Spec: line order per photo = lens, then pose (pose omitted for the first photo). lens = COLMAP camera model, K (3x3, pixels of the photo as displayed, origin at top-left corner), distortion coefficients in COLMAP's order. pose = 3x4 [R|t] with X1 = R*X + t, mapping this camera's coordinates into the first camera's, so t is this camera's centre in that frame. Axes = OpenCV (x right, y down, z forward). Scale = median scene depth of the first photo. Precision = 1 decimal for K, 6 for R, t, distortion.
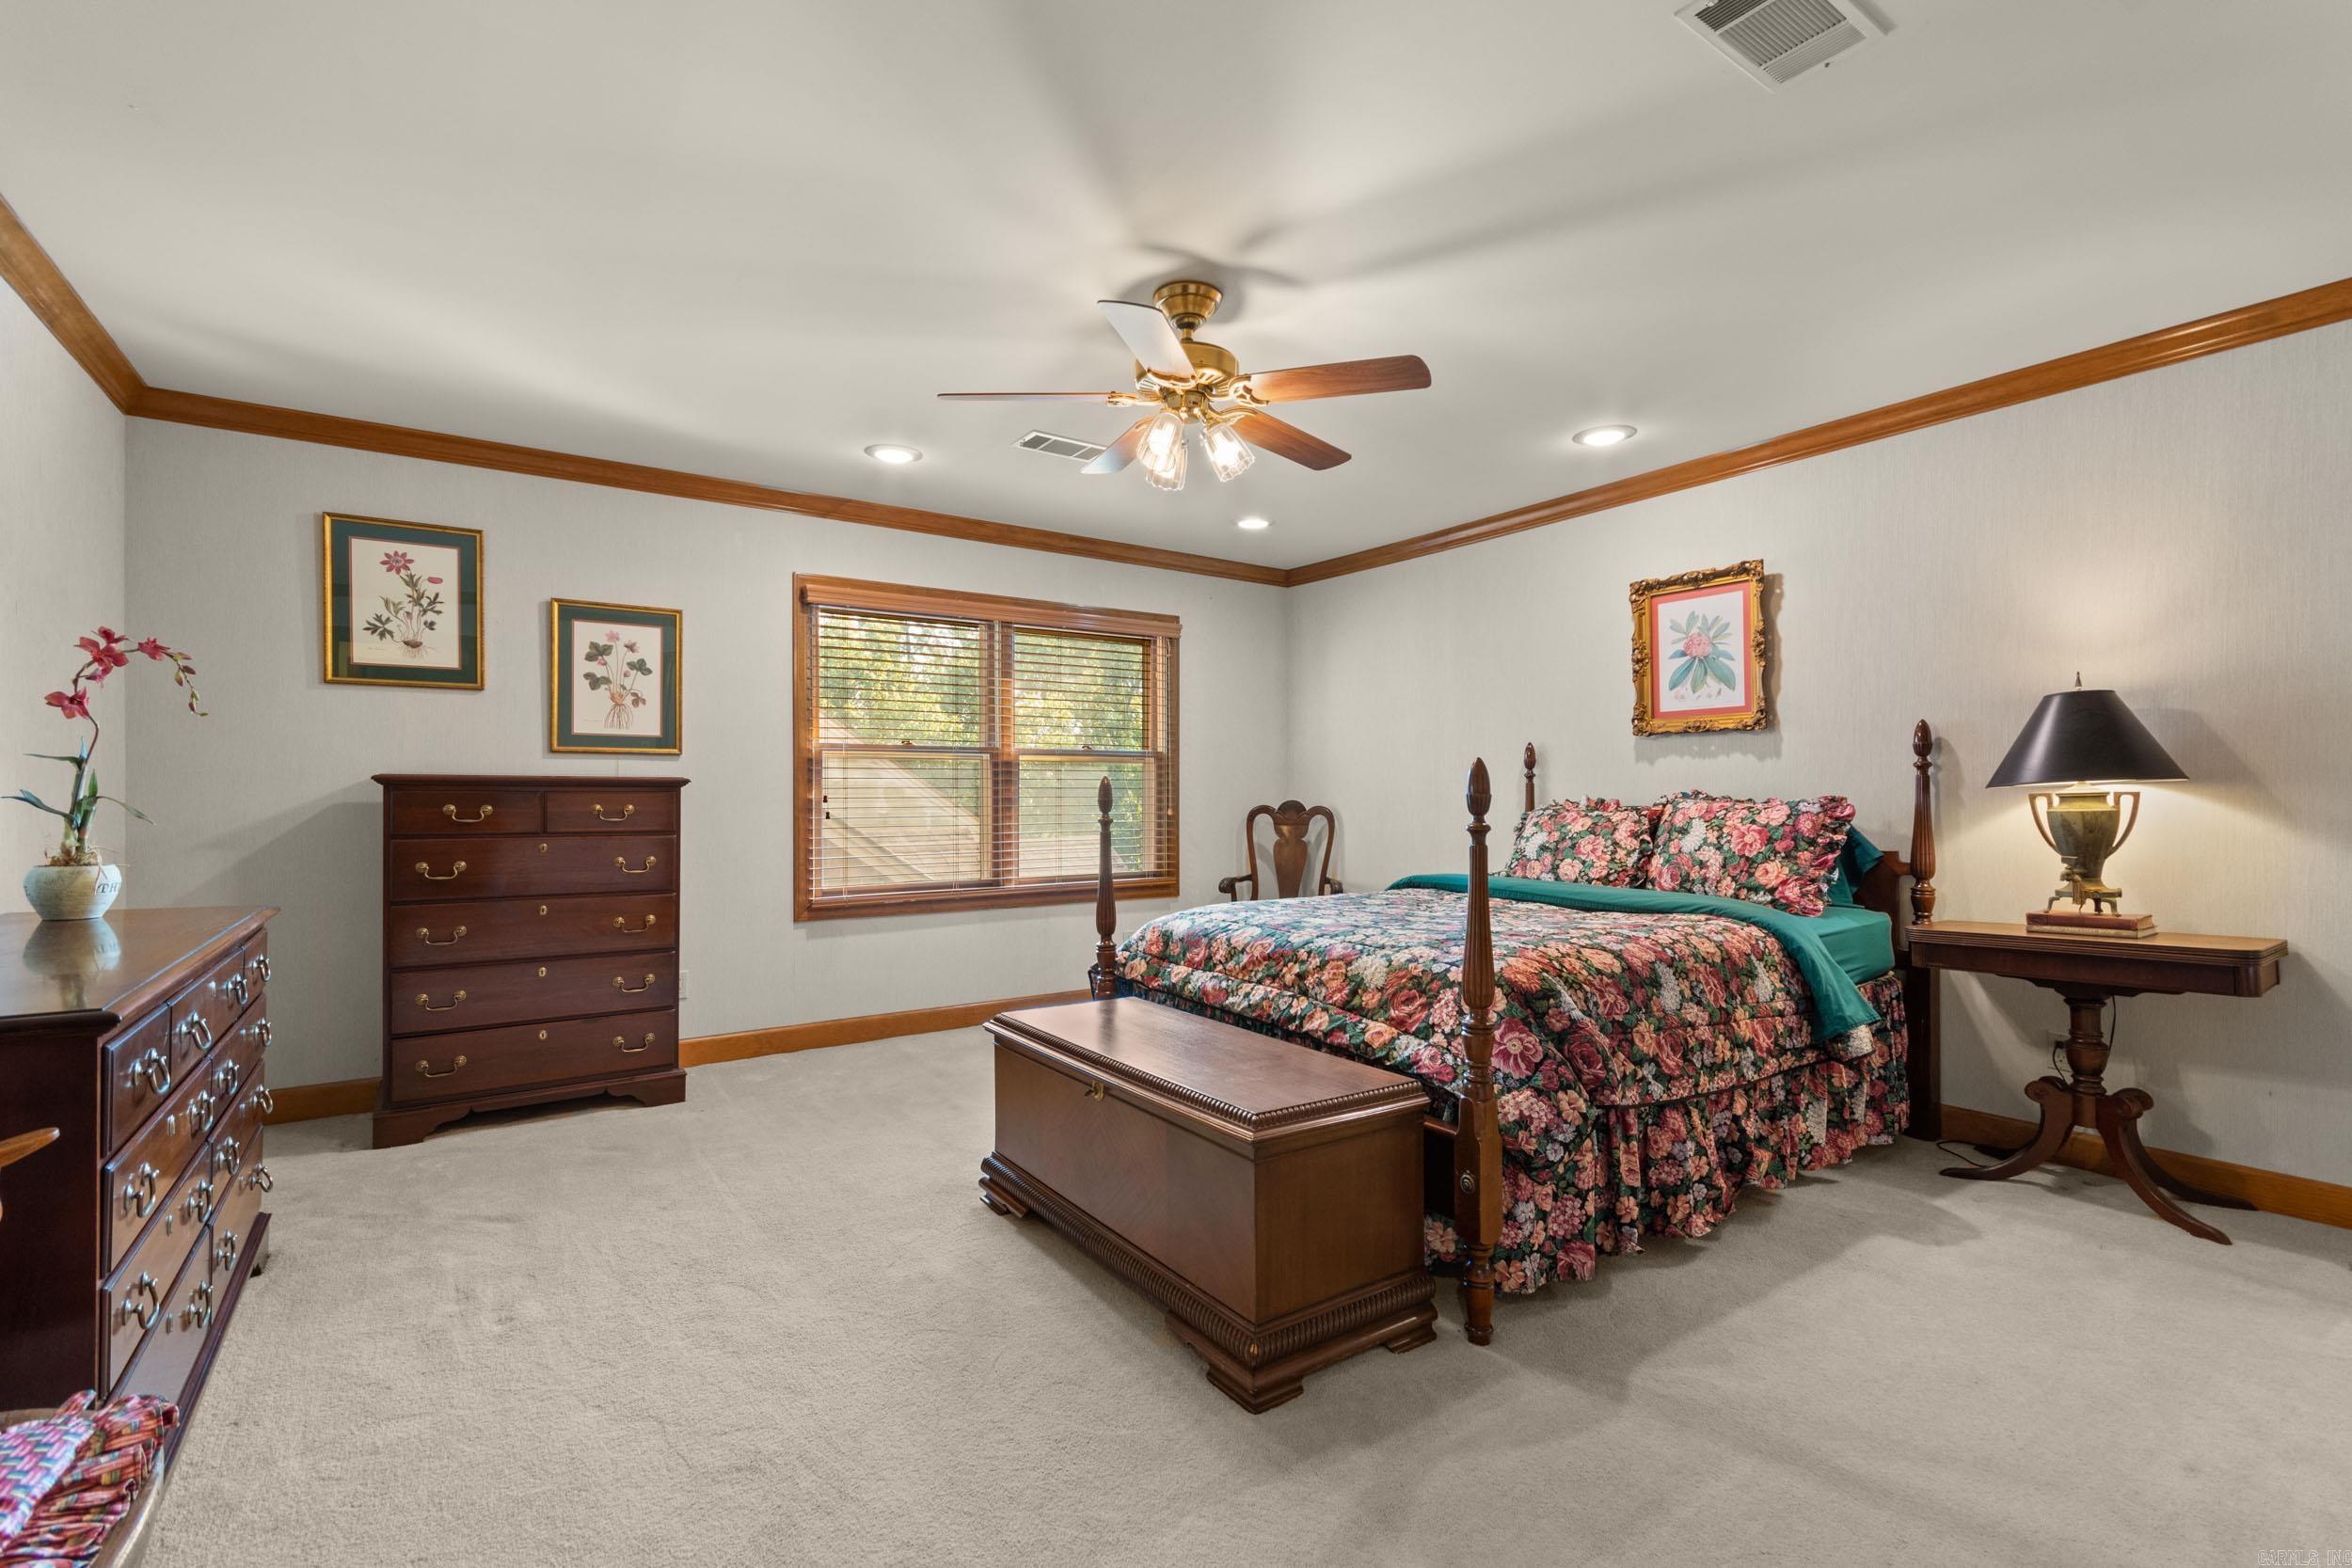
lens RADIAL K [[1034.0, 0, 1178.8], [0, 1034.0, 796.4], [0, 0, 1]] dist [0.000974, 0.000258]
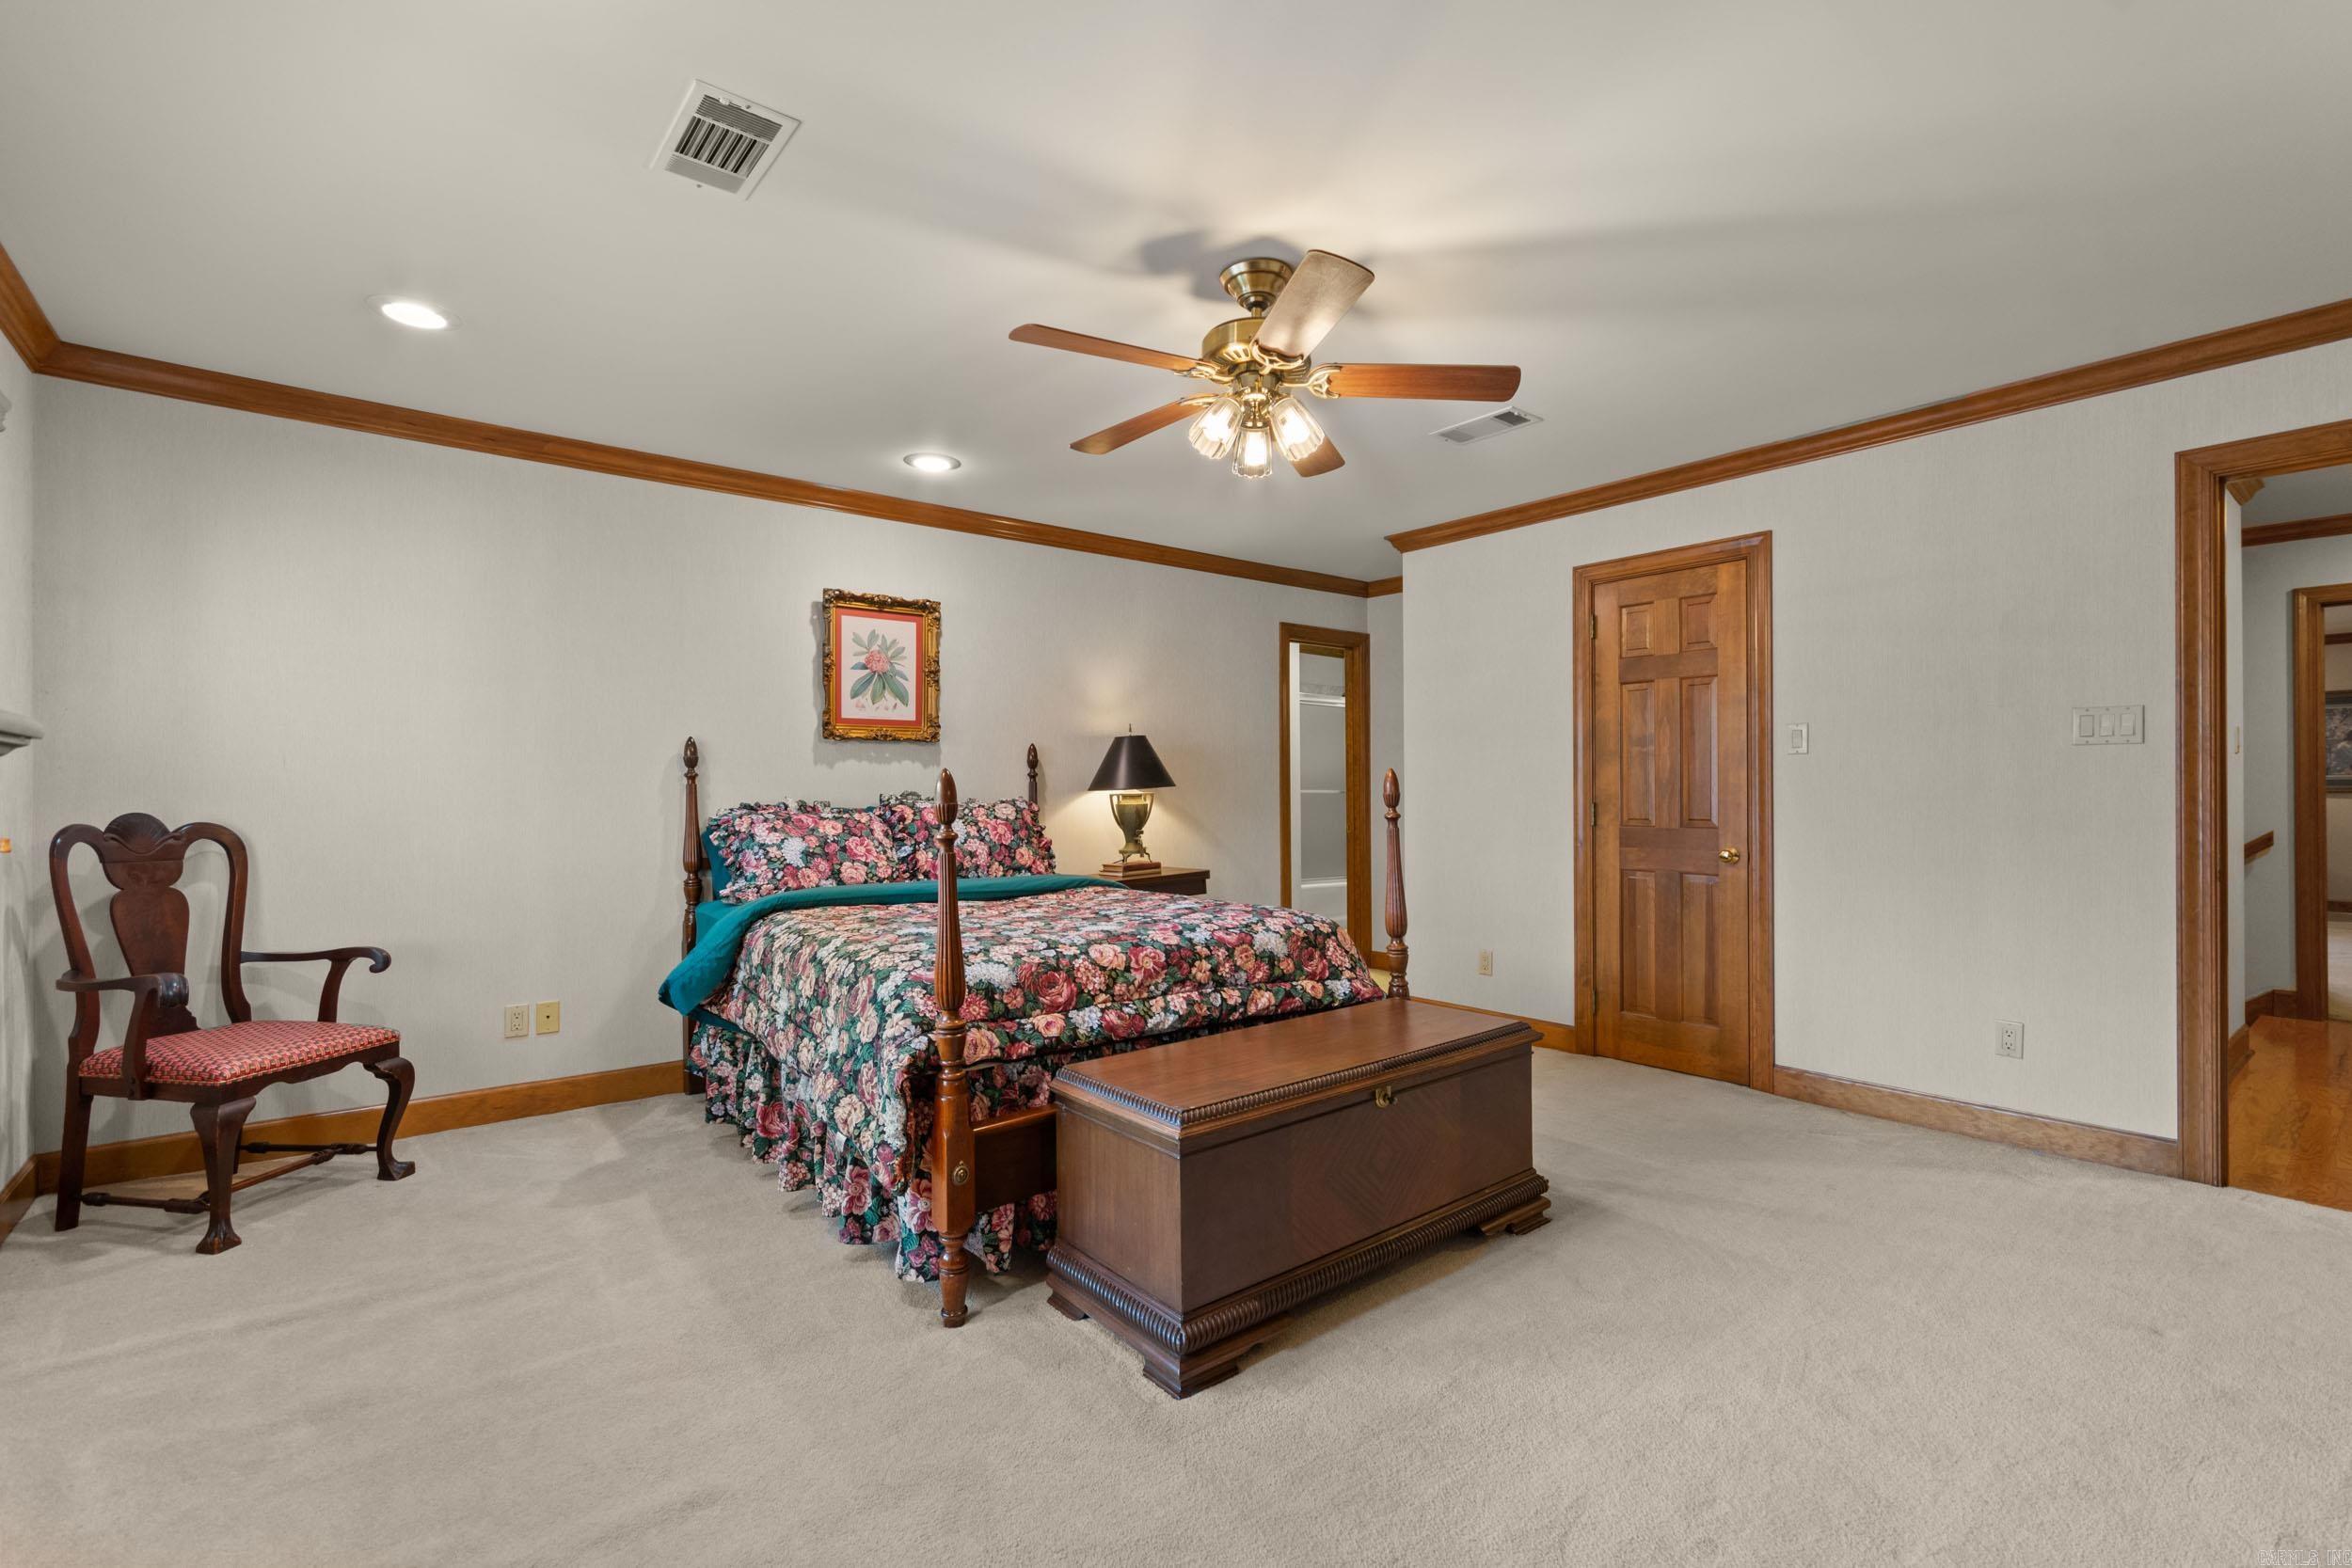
lens RADIAL K [[1034.0, 0, 1173.6], [0, 1034.0, 791.0], [0, 0, 1]] dist [0.000974, 0.000258]
pose [[-0.079485, 0.002301, 0.996833, -0.660790], [0.008304, 0.999964, -0.001646, -0.003010], [-0.996801, 0.008147, -0.079502, 0.812695]]
